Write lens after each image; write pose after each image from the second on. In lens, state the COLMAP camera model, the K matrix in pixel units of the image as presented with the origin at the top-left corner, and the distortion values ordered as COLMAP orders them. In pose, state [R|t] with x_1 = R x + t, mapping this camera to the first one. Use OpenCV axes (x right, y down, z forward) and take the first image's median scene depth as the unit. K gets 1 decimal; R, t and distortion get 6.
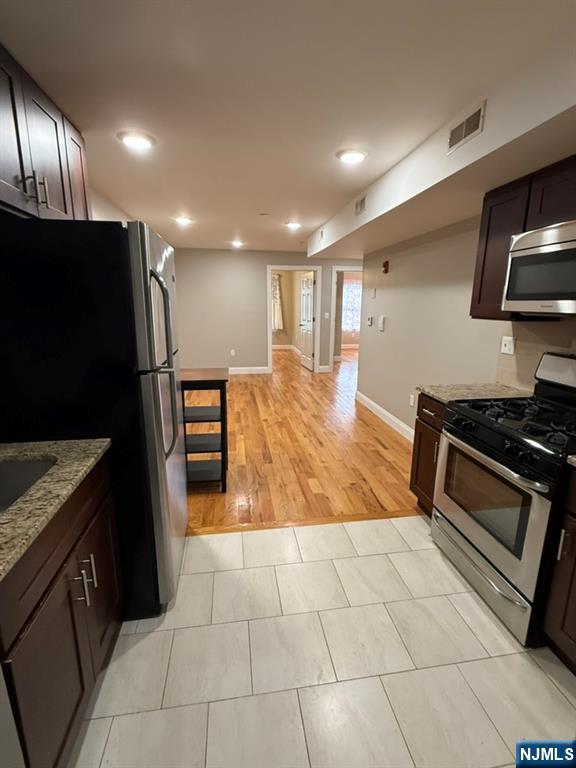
lens RADIAL K [[360.7, 0, 287.8], [0, 360.7, 384.0], [0, 0, 1]] dist [0.005826, -0.001815]
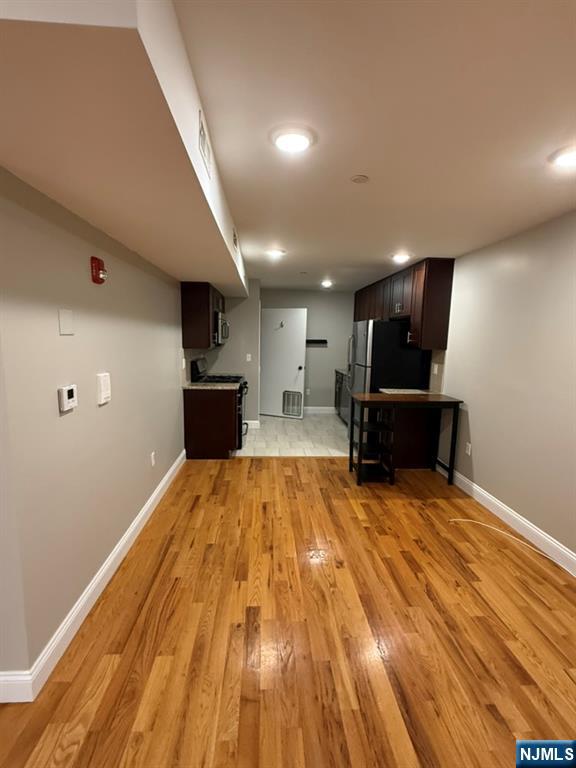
lens RADIAL K [[360.7, 0, 291.6], [0, 360.7, 387.7], [0, 0, 1]] dist [0.005826, -0.001815]
pose [[-0.996526, -0.036966, 0.074634, -0.027321], [-0.007709, 0.933199, 0.359278, -0.437534], [-0.082929, 0.357454, -0.930241, 1.827648]]
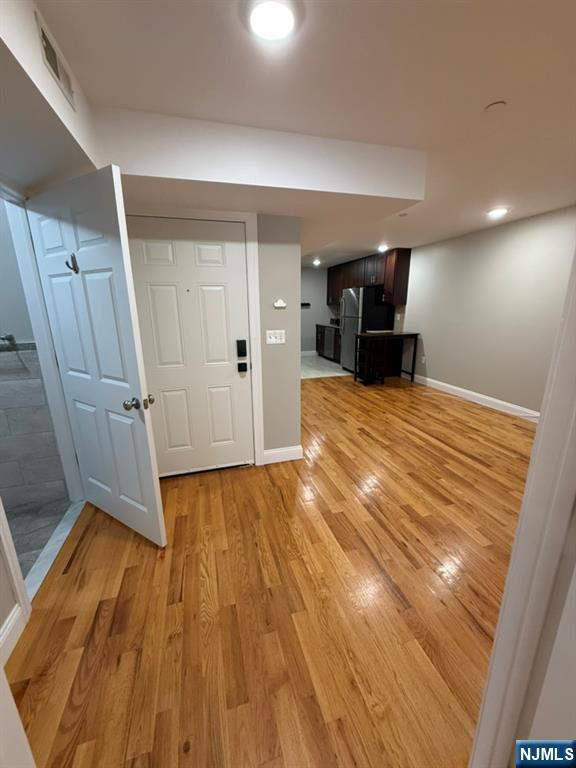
lens RADIAL K [[302.7, 0, 289.8], [0, 302.7, 386.2], [0, 0, 1]] dist [-0.003066, 0.000326]
pose [[-0.990490, 0.044296, -0.130257, 0.430348], [-0.022094, 0.883255, 0.468373, -0.502765], [0.135798, 0.466796, -0.873877, 2.222003]]
